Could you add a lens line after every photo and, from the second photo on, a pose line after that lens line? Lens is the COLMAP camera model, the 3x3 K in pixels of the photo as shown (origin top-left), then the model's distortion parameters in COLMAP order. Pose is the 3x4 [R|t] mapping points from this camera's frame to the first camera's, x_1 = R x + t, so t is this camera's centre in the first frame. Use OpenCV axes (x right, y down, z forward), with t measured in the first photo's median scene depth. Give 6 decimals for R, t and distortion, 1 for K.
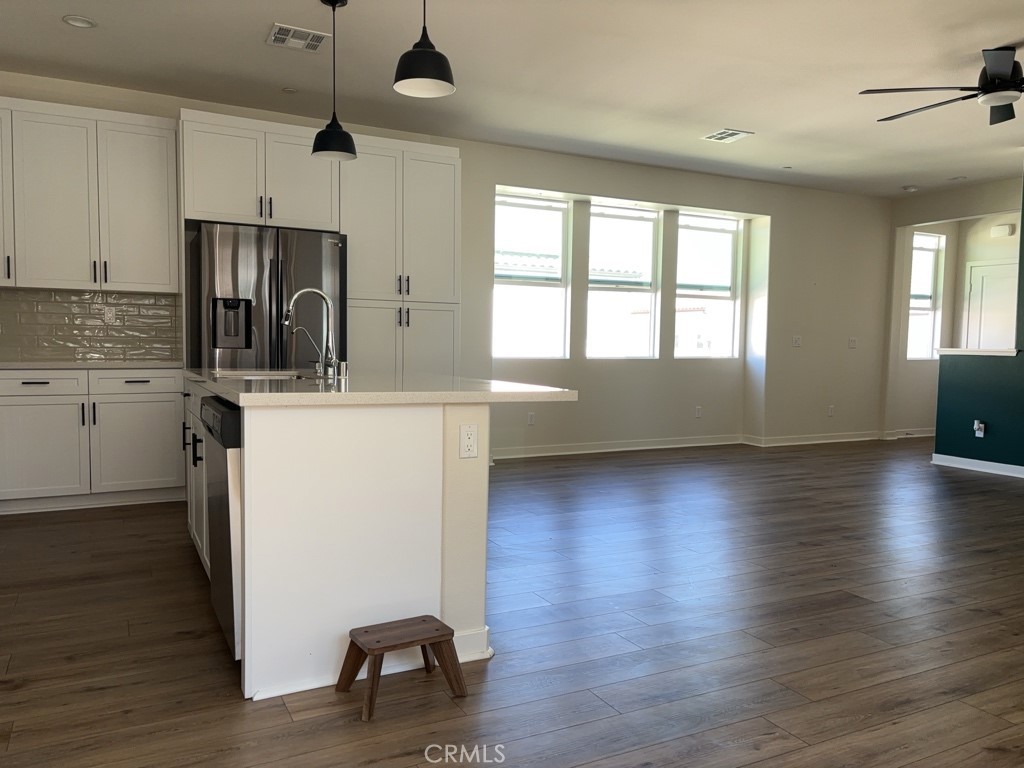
lens RADIAL K [[778.1, 0, 513.9], [0, 778.1, 397.6], [0, 0, 1]] dist [0.052535, -0.054637]
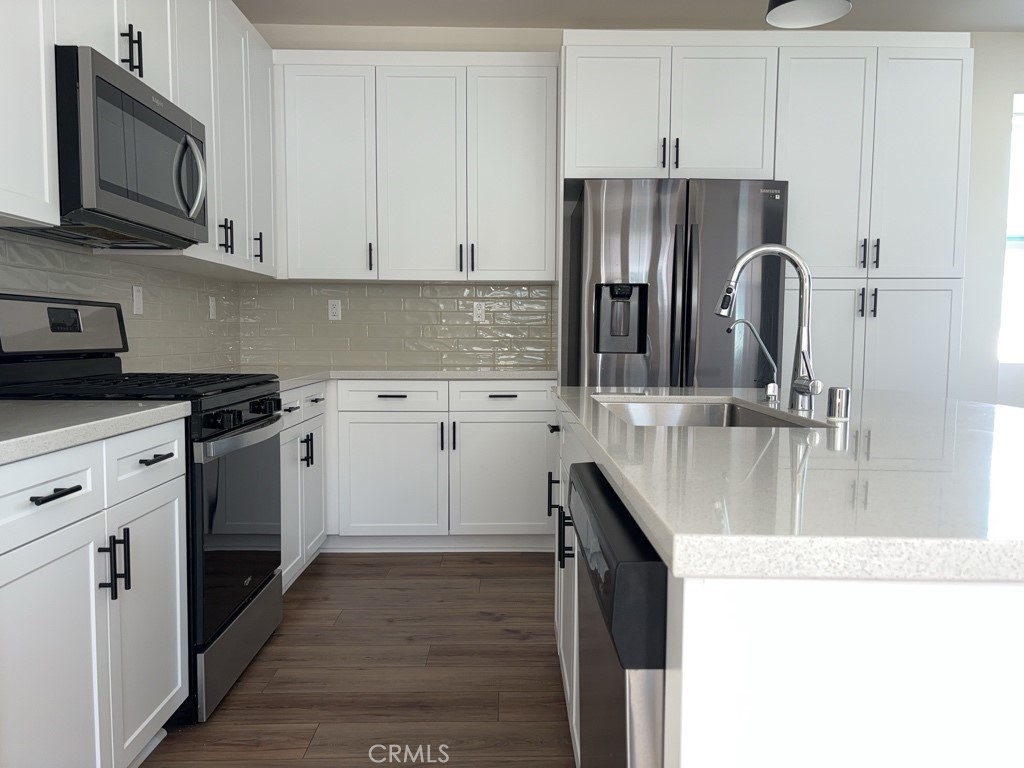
lens RADIAL K [[778.1, 0, 512.3], [0, 778.1, 391.9], [0, 0, 1]] dist [0.052535, -0.054637]
pose [[0.890813, 0.021757, -0.453850, -0.114128], [-0.022523, 0.999739, 0.003717, -0.025855], [0.453812, 0.006911, 0.891071, 0.297112]]
